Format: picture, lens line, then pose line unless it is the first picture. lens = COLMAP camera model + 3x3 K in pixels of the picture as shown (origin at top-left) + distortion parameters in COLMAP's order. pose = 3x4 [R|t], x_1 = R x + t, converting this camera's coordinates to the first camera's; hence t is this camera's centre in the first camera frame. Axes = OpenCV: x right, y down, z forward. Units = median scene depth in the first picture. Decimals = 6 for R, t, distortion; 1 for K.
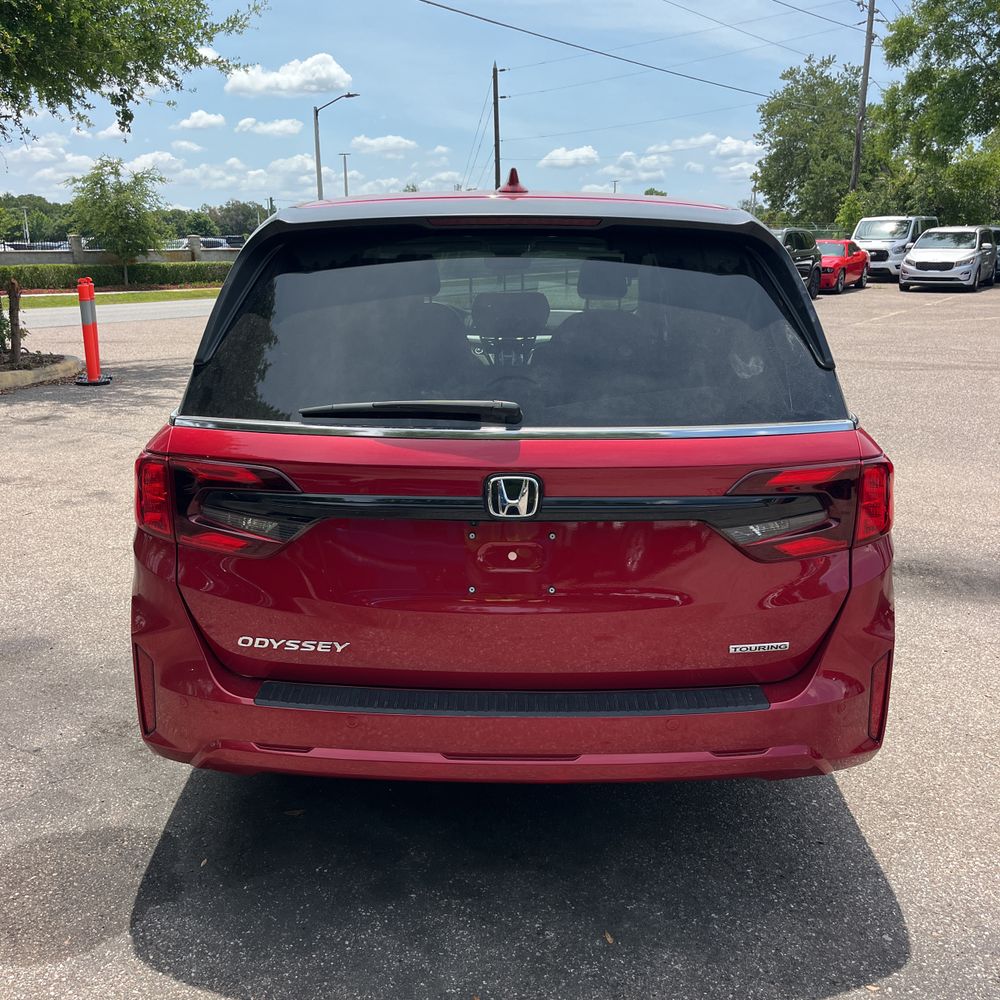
lens RADIAL K [[1000.3, 0, 489.3], [0, 1000.3, 498.8], [0, 0, 1]] dist [0.082778, -0.117150]
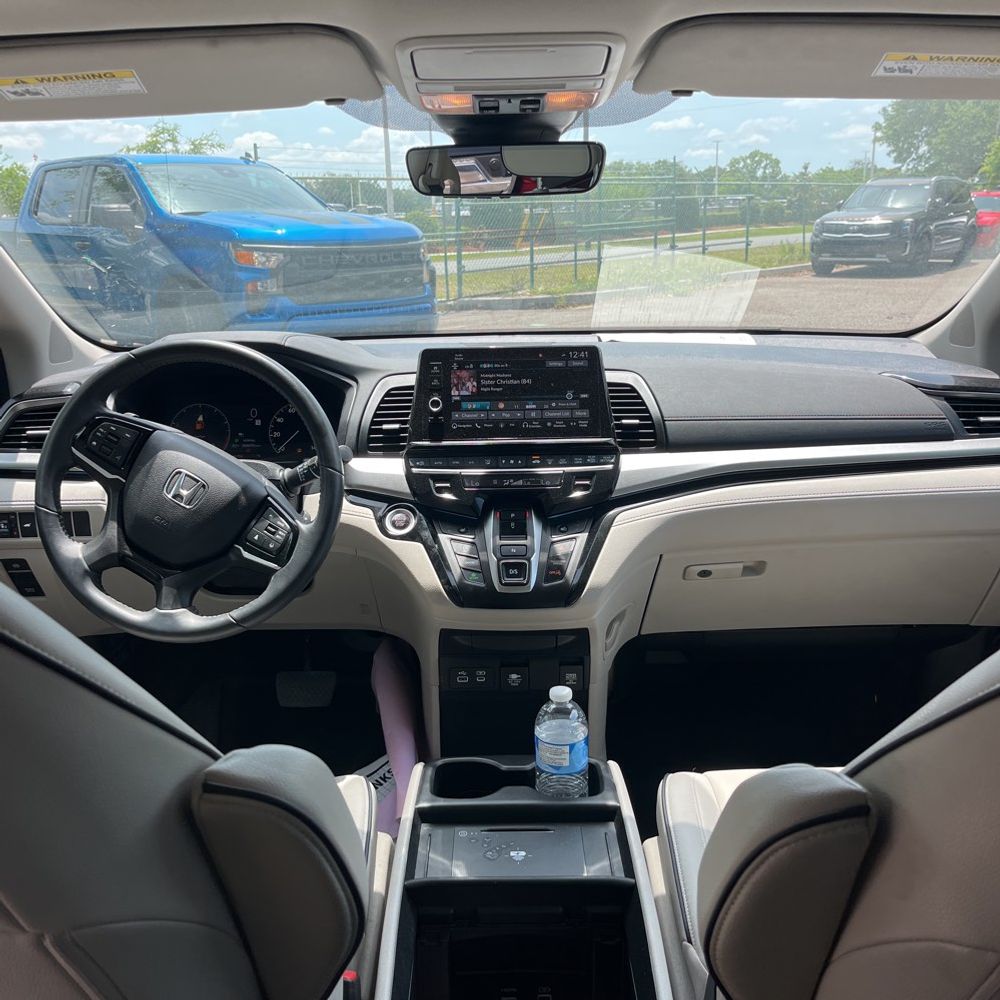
lens RADIAL K [[1002.8, 0, 488.6], [0, 1002.8, 516.4], [0, 0, 1]] dist [0.034332, -0.029058]
pose [[0.995517, 0.004467, -0.094473, 0.018788], [-0.000196, 0.998979, 0.045171, -0.079474], [0.094579, -0.044950, 0.994502, 0.364255]]
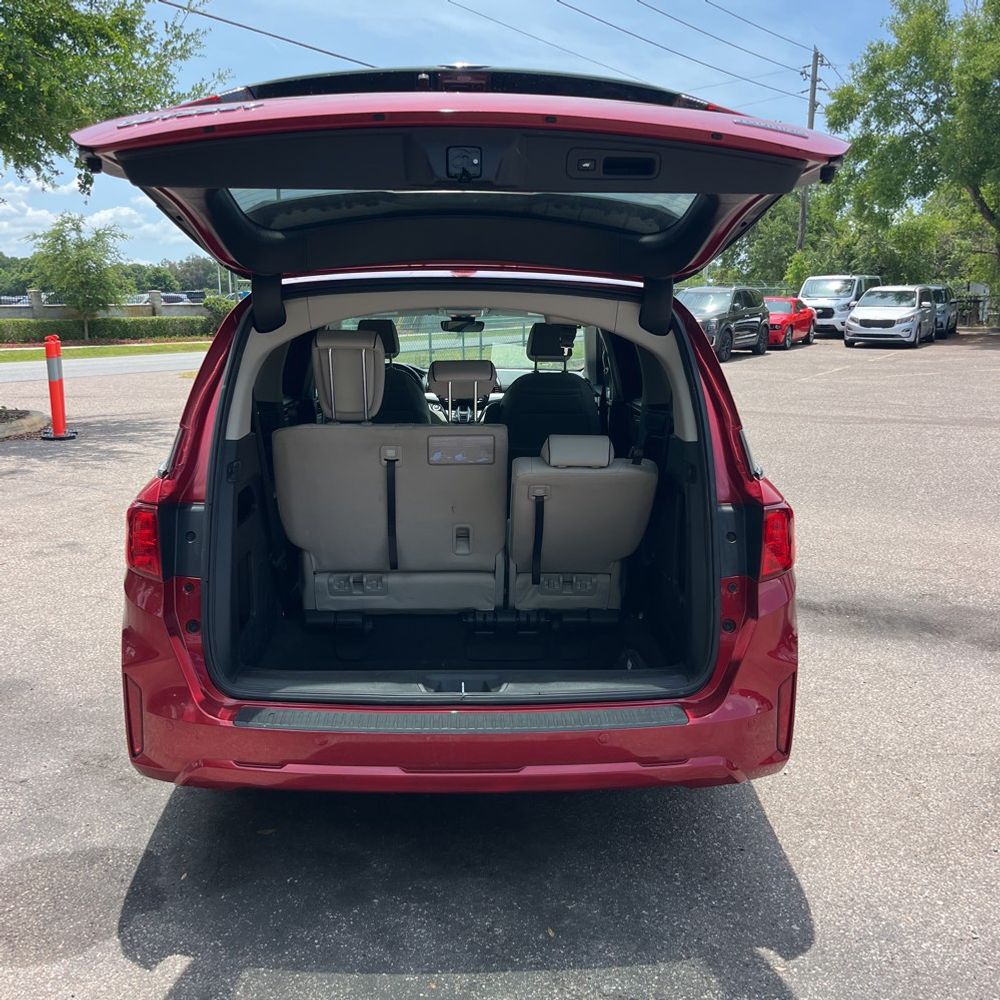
lens RADIAL K [[1002.8, 0, 488.6], [0, 1002.8, 516.4], [0, 0, 1]] dist [0.034332, -0.029058]
pose [[0.999252, -0.005074, 0.038331, 0.002138], [0.006384, 0.999398, -0.034109, 0.002475], [-0.038135, 0.034328, 0.998683, -0.032155]]
